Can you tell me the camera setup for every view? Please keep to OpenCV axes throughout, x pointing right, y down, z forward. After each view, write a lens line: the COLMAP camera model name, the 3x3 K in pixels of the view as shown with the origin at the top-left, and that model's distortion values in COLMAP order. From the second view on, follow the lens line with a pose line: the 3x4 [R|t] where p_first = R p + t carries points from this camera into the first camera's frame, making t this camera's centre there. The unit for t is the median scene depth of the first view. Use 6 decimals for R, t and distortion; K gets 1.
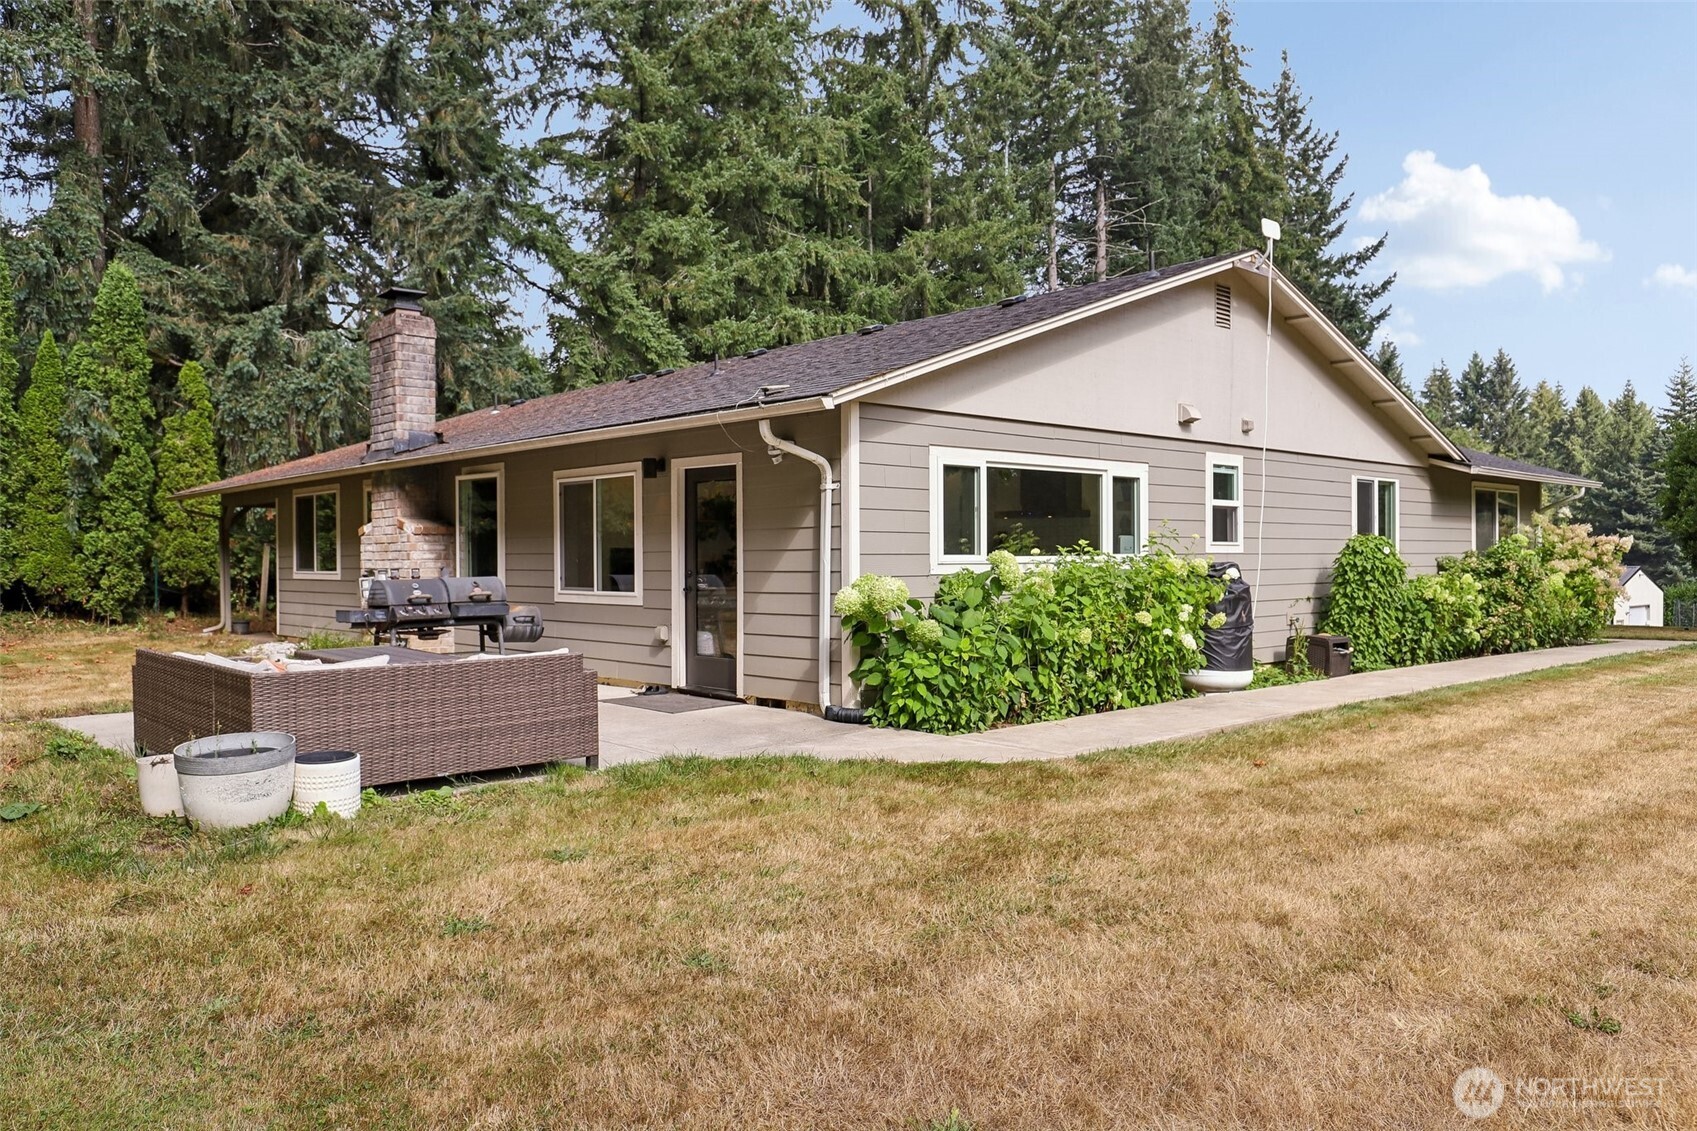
lens RADIAL K [[1226.8, 0, 849.0], [0, 1226.8, 567.7], [0, 0, 1]] dist [0.020458, -0.012223]
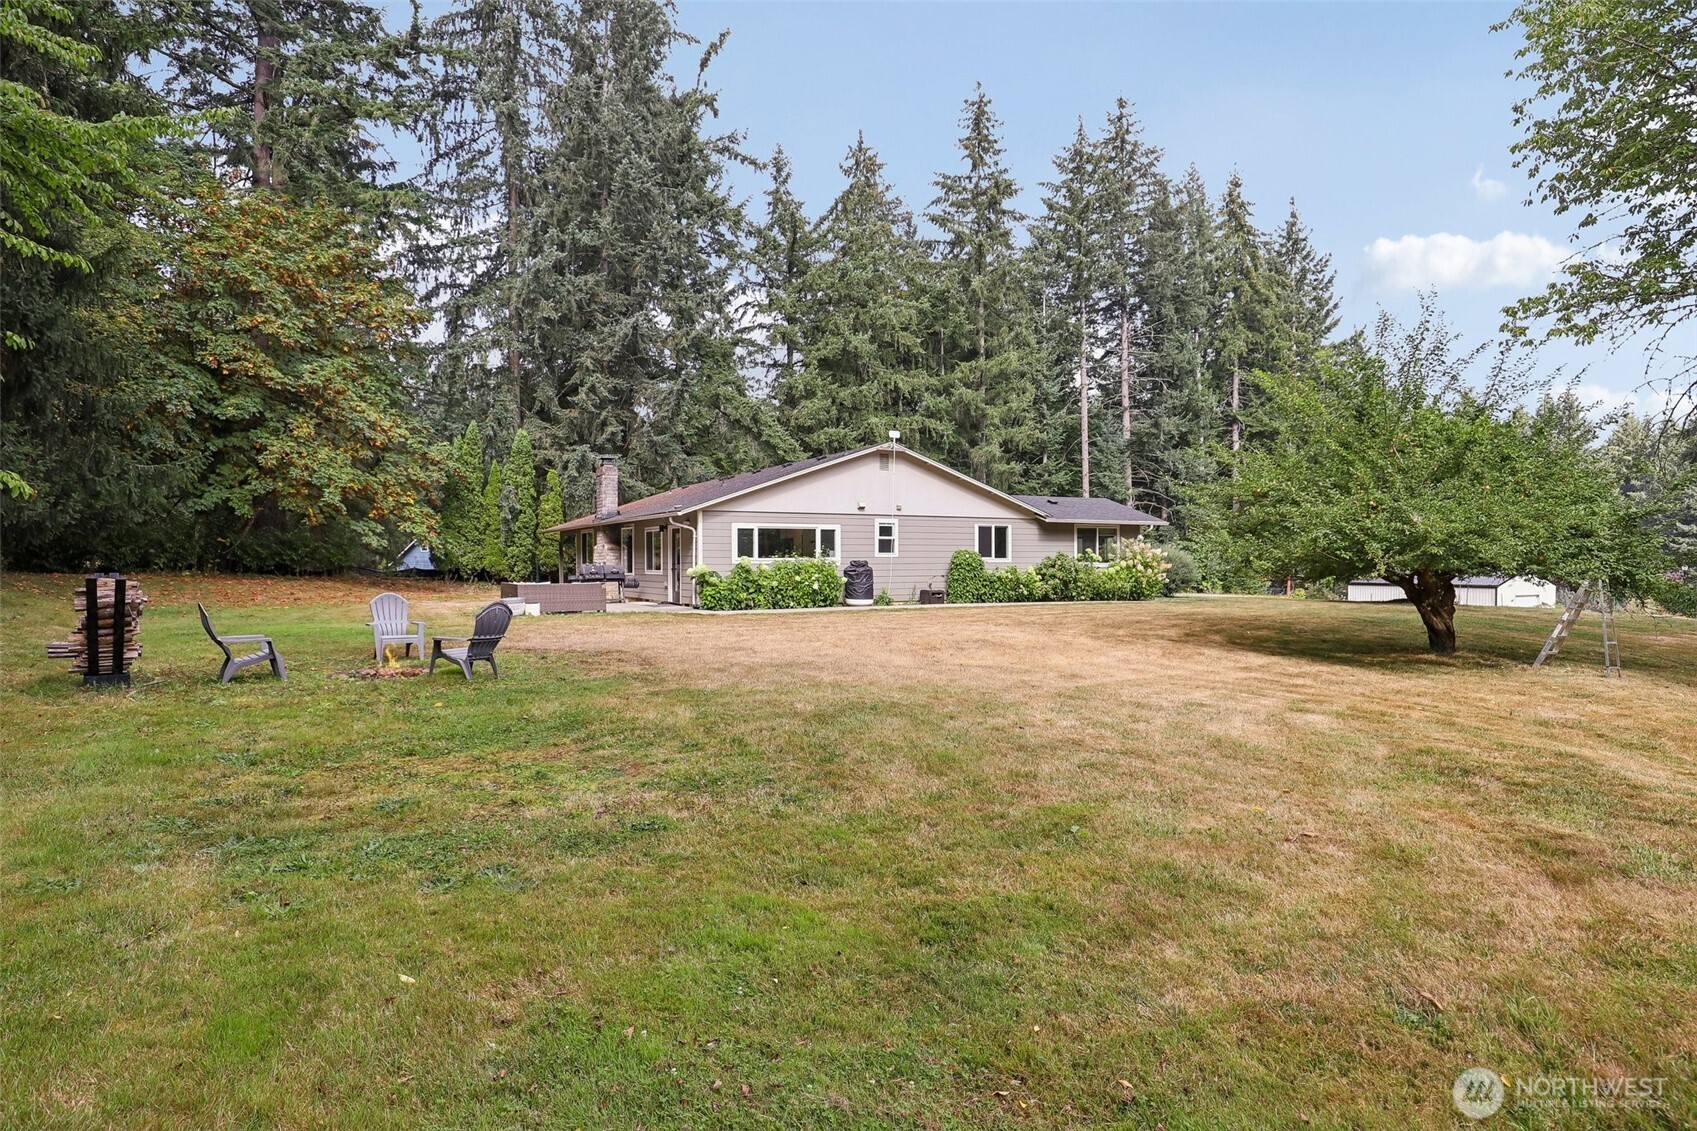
lens RADIAL K [[967.9, 0, 849.4], [0, 967.9, 563.6], [0, 0, 1]] dist [-0.009212, -0.000575]
pose [[0.971024, 0.002582, -0.238968, 0.426963], [-0.003686, 0.999985, -0.004172, 0.006460], [0.238954, 0.004932, 0.971018, -0.594412]]
